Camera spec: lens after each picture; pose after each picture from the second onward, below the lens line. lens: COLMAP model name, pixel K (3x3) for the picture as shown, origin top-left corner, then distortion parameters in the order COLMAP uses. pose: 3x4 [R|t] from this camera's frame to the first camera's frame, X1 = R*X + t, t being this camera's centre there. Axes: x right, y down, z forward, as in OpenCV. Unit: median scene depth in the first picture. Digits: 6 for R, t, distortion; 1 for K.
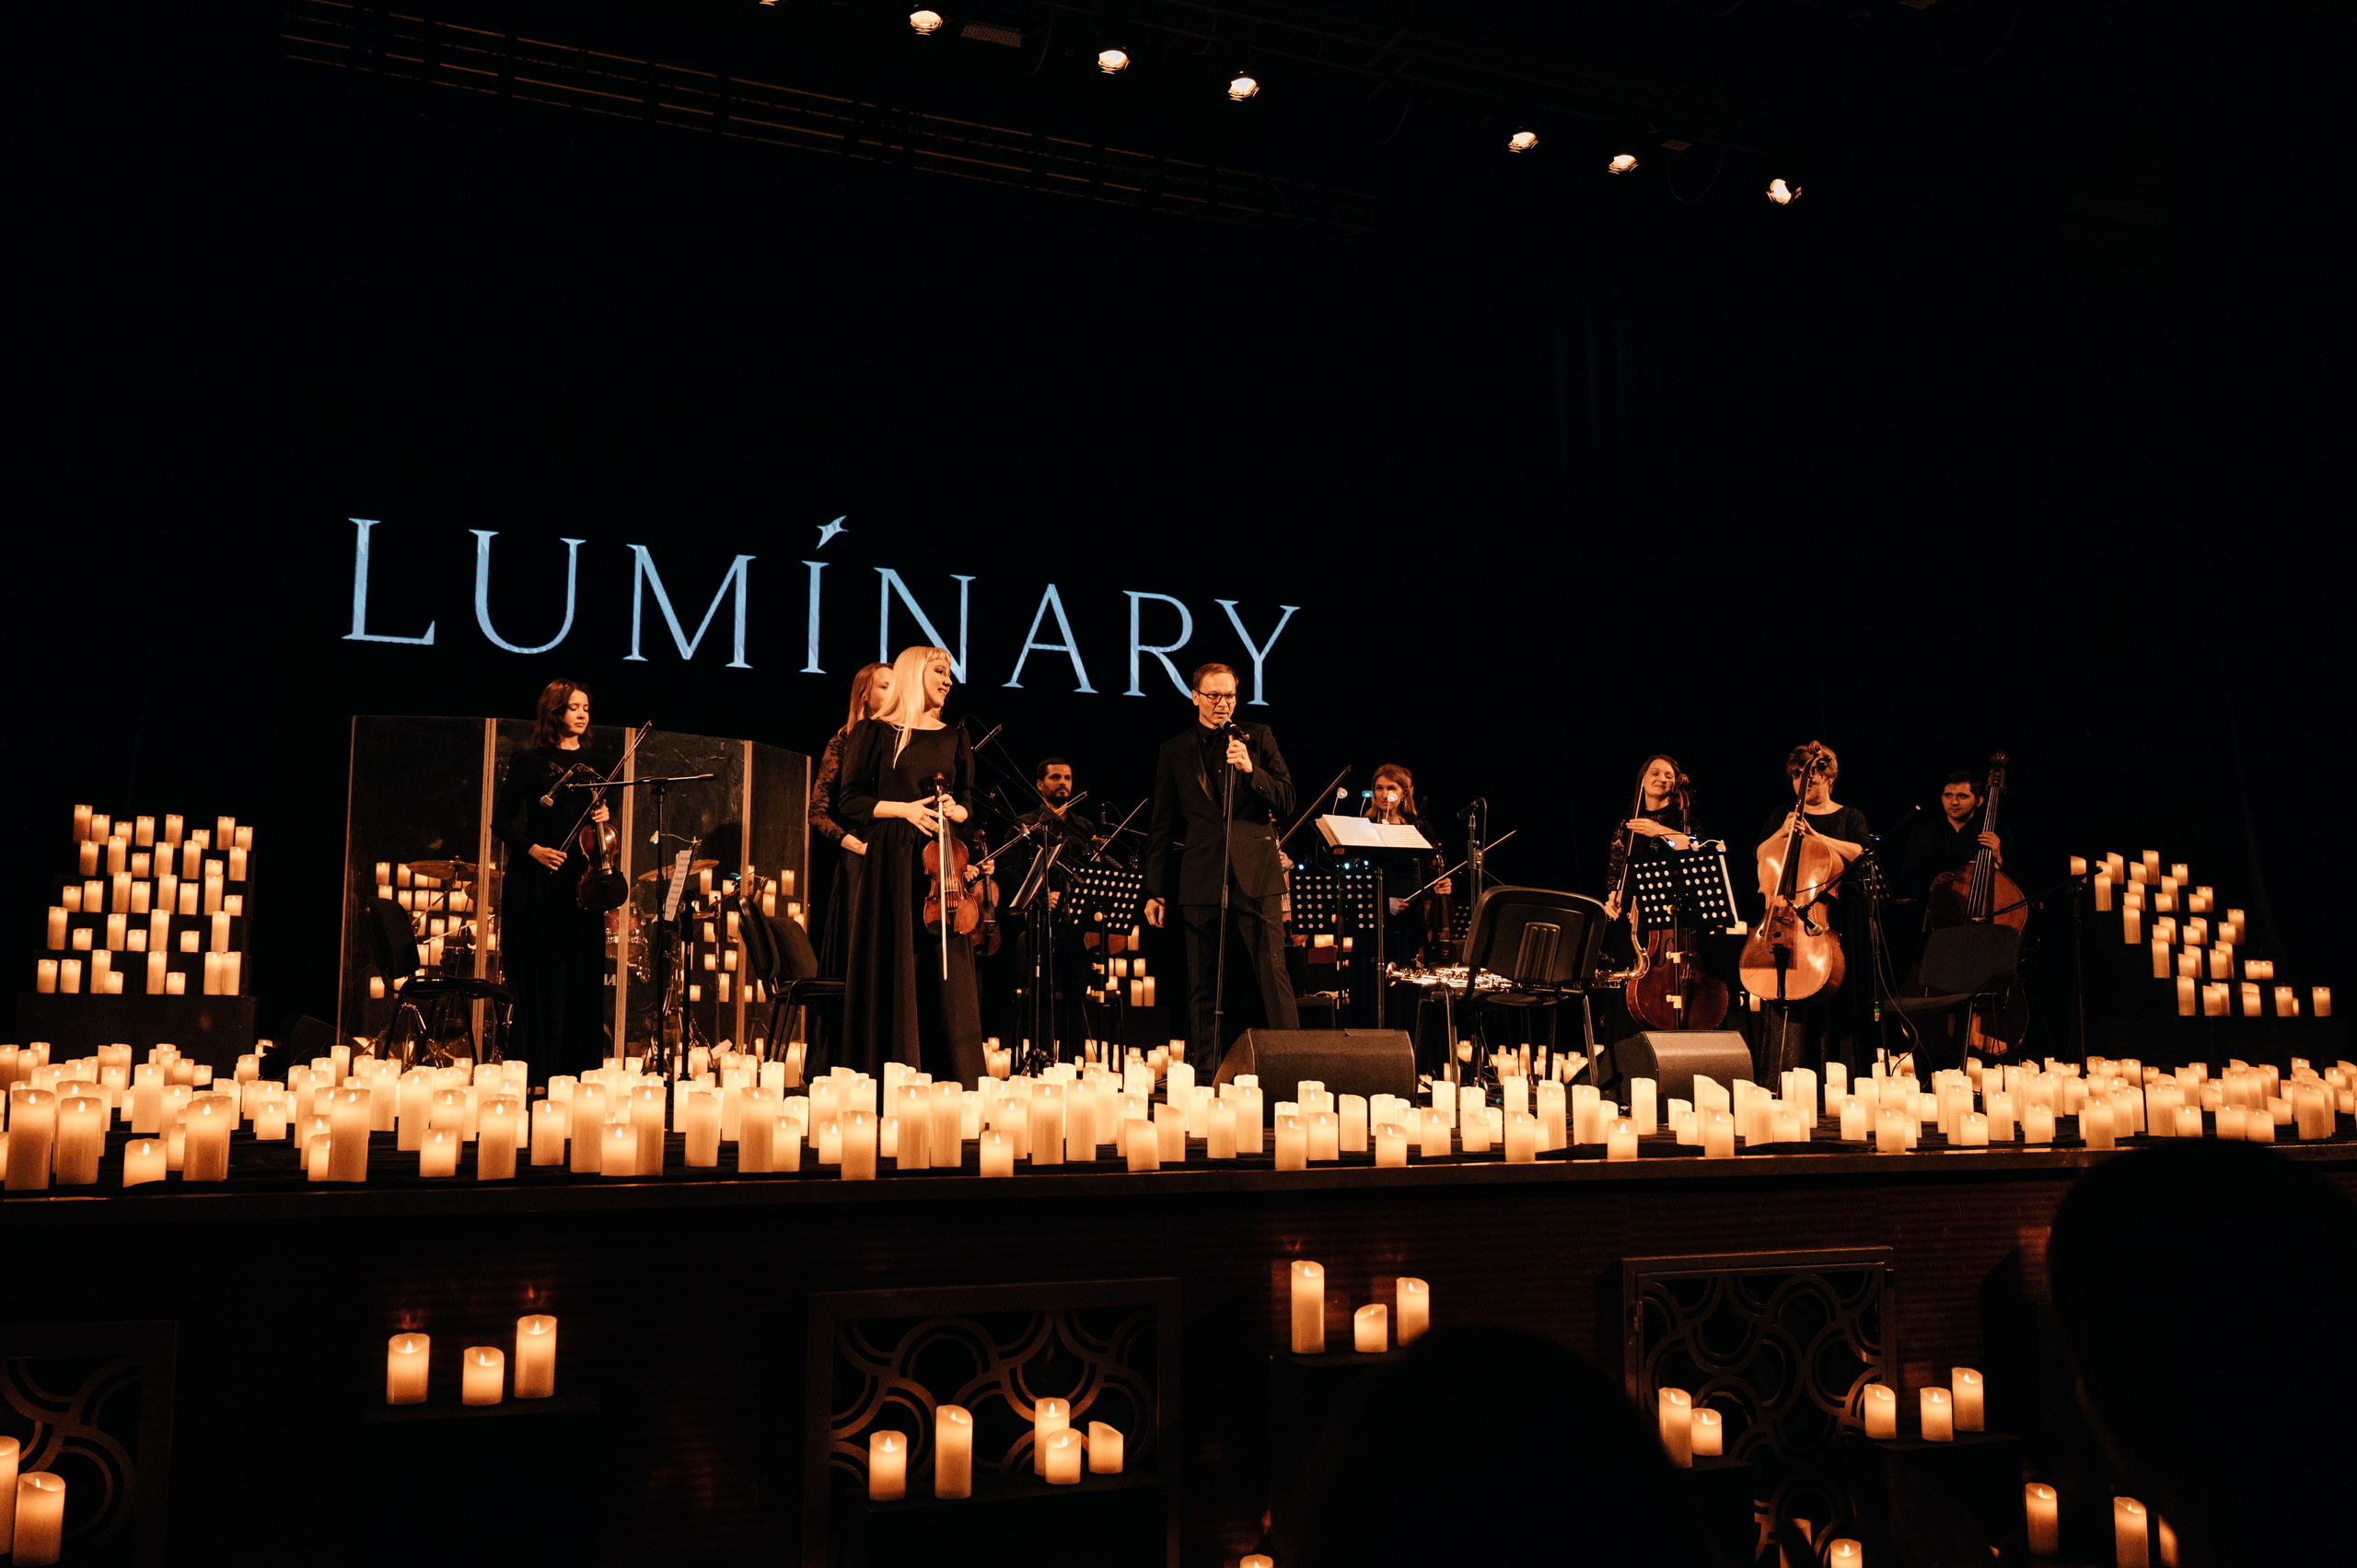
lens RADIAL K [[1956.9, 0, 1169.2], [0, 1956.9, 826.9], [0, 0, 1]] dist [-0.026941, 0.015479]
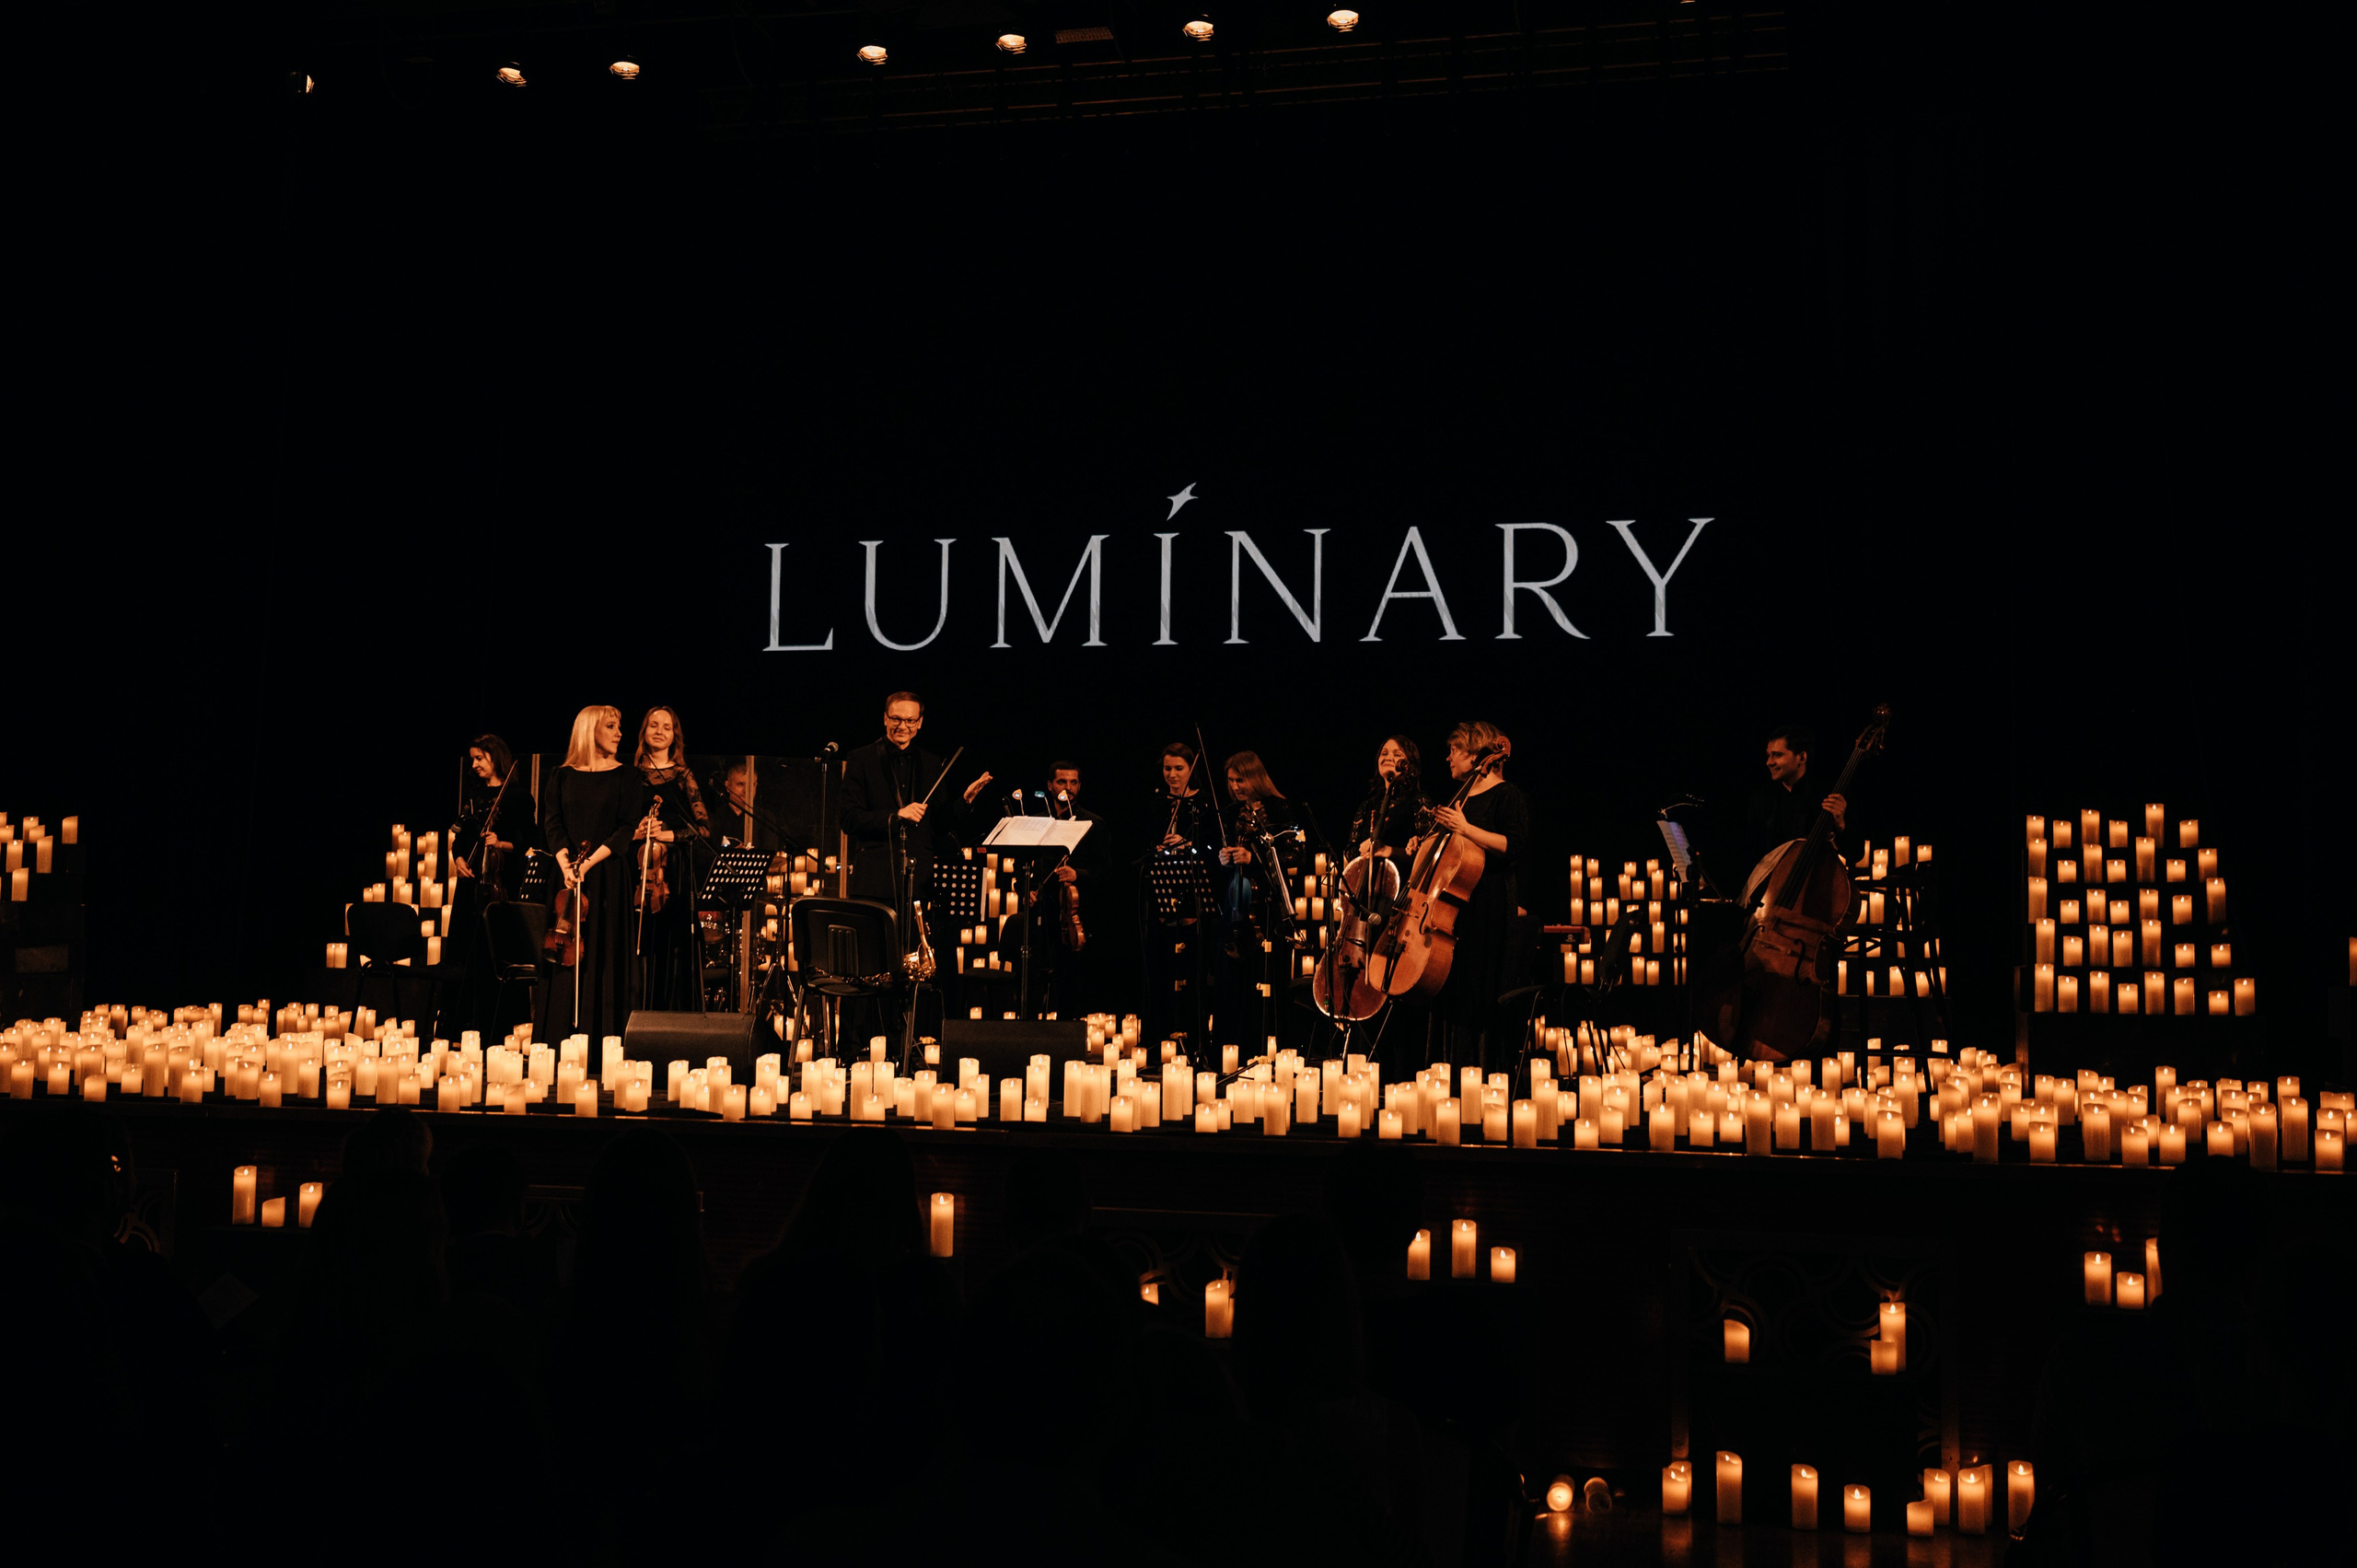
lens RADIAL K [[2468.8, 0, 1117.4], [0, 2468.8, 826.0], [0, 0, 1]] dist [-0.007920, 0.000000]
pose [[0.807084, -0.025517, -0.589885, 0.827969], [0.049426, 0.998479, 0.024434, -0.027014], [0.588364, -0.048875, 0.807118, -0.069376]]
